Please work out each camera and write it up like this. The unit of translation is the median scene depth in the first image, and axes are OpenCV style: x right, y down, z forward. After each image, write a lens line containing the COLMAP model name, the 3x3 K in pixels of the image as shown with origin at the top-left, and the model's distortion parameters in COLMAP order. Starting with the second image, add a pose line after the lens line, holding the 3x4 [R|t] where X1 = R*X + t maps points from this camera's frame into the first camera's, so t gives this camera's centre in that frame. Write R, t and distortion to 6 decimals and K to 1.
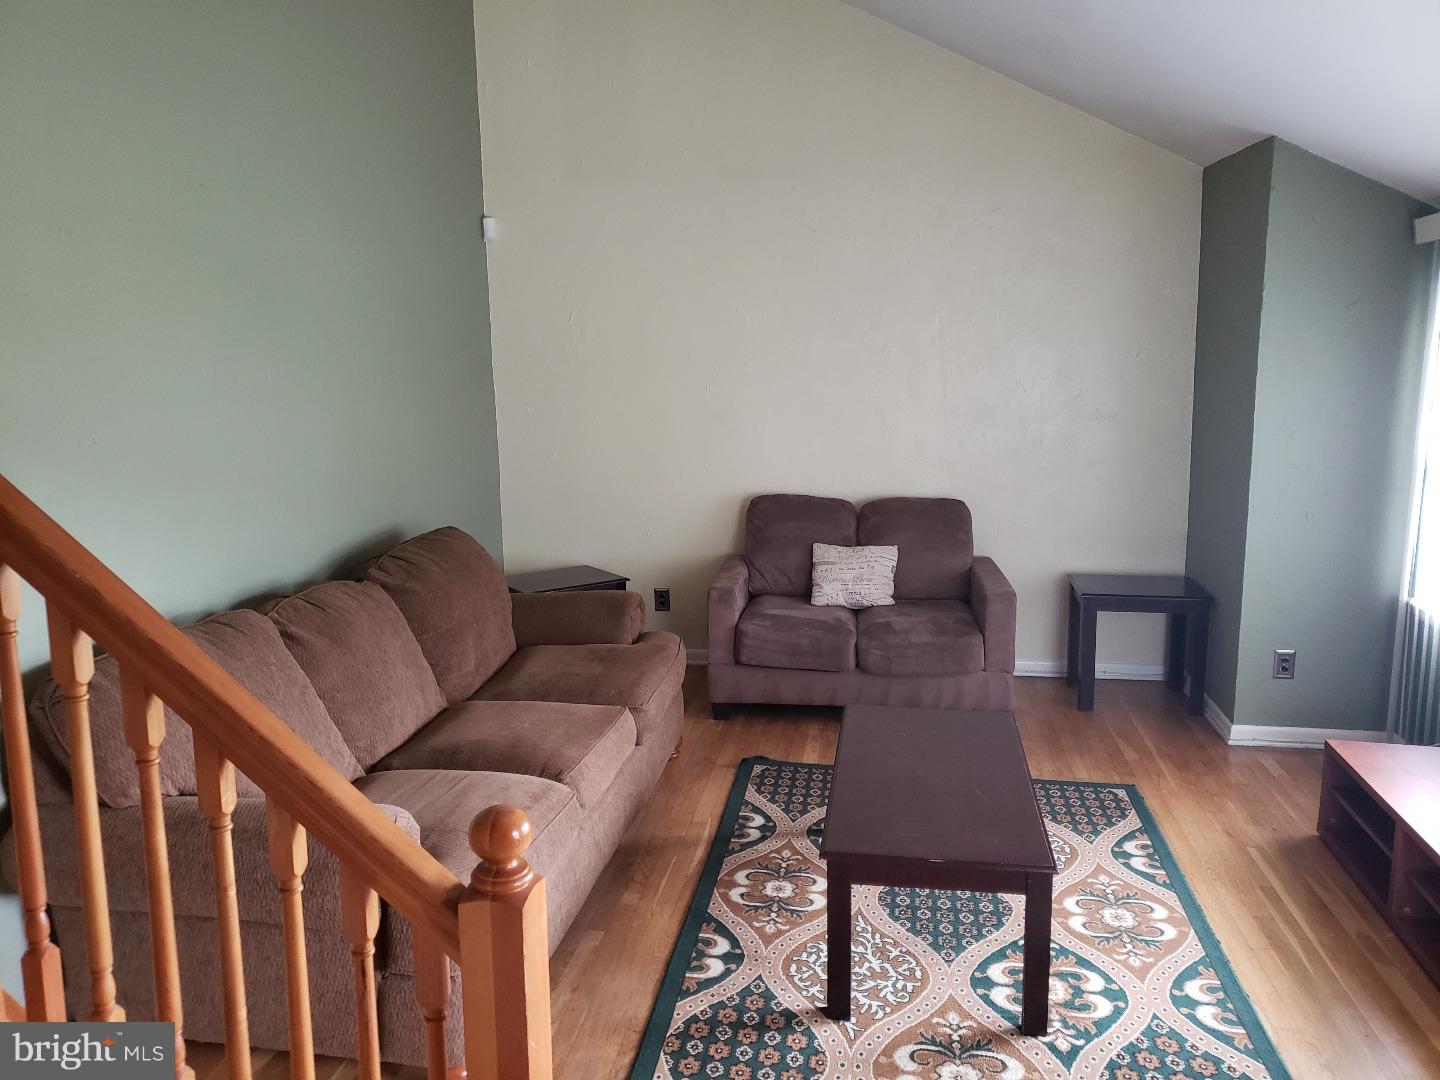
lens RADIAL K [[1127.3, 0, 719.5], [0, 1127.3, 536.3], [0, 0, 1]] dist [0.024359, 0.004428]
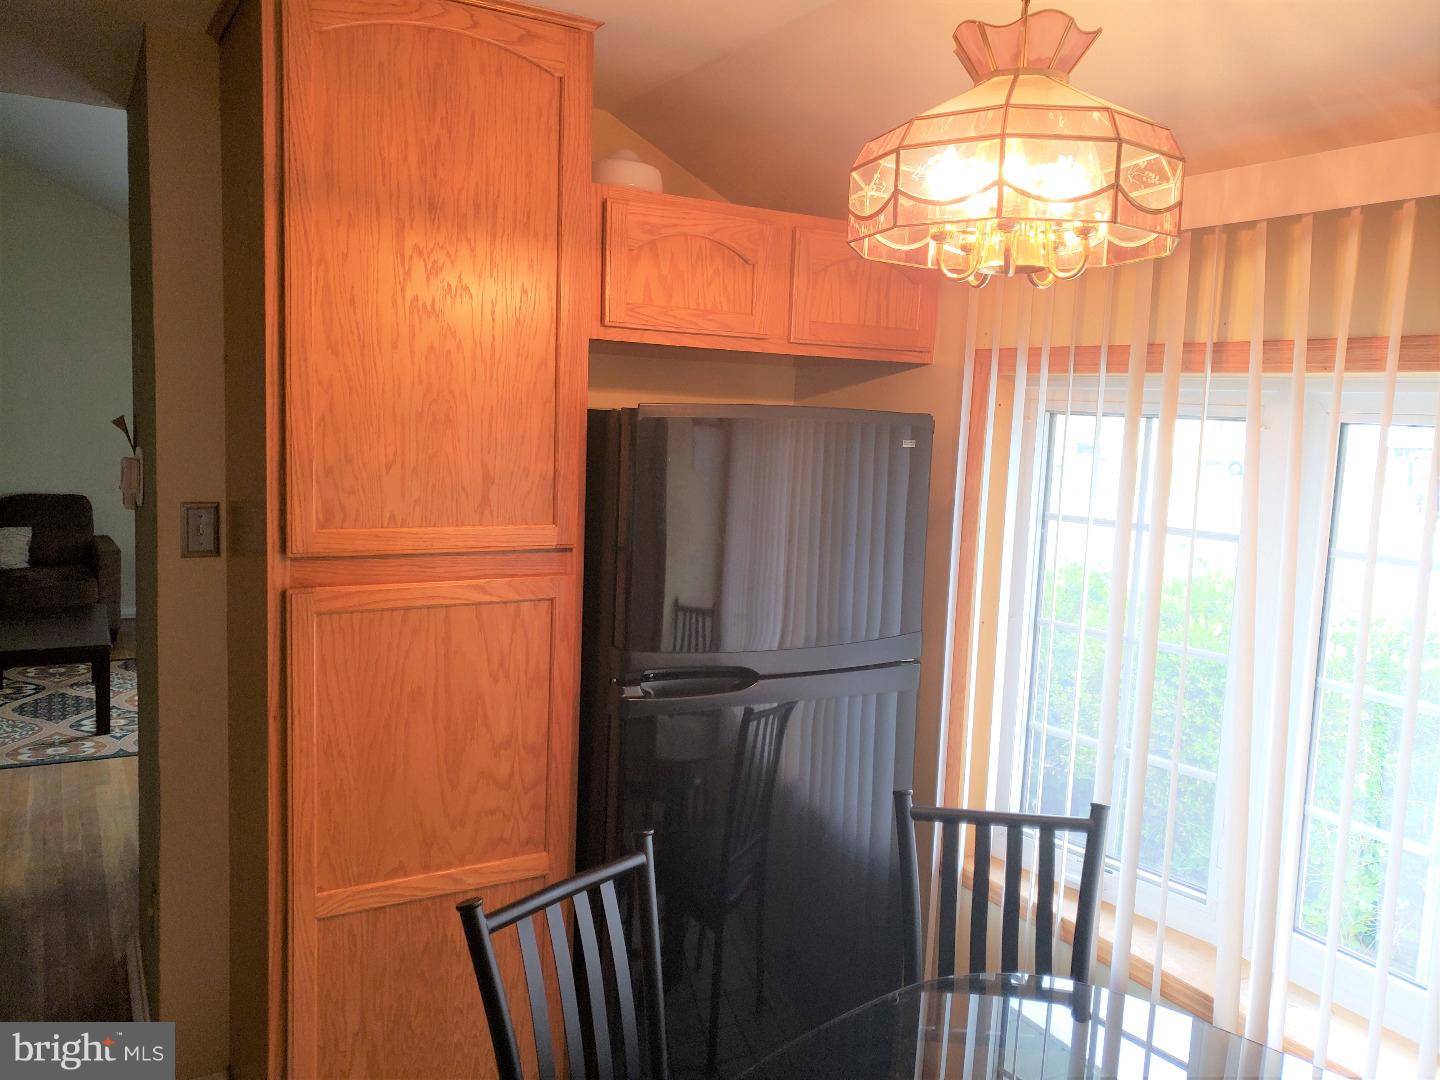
lens RADIAL K [[1127.3, 0, 719.2], [0, 1127.3, 538.0], [0, 0, 1]] dist [0.024359, 0.004428]
pose [[0.778824, -0.019346, 0.626945, -0.108048], [0.049408, 0.998311, -0.030572, 0.192796], [-0.625294, 0.054787, 0.778464, -1.104536]]
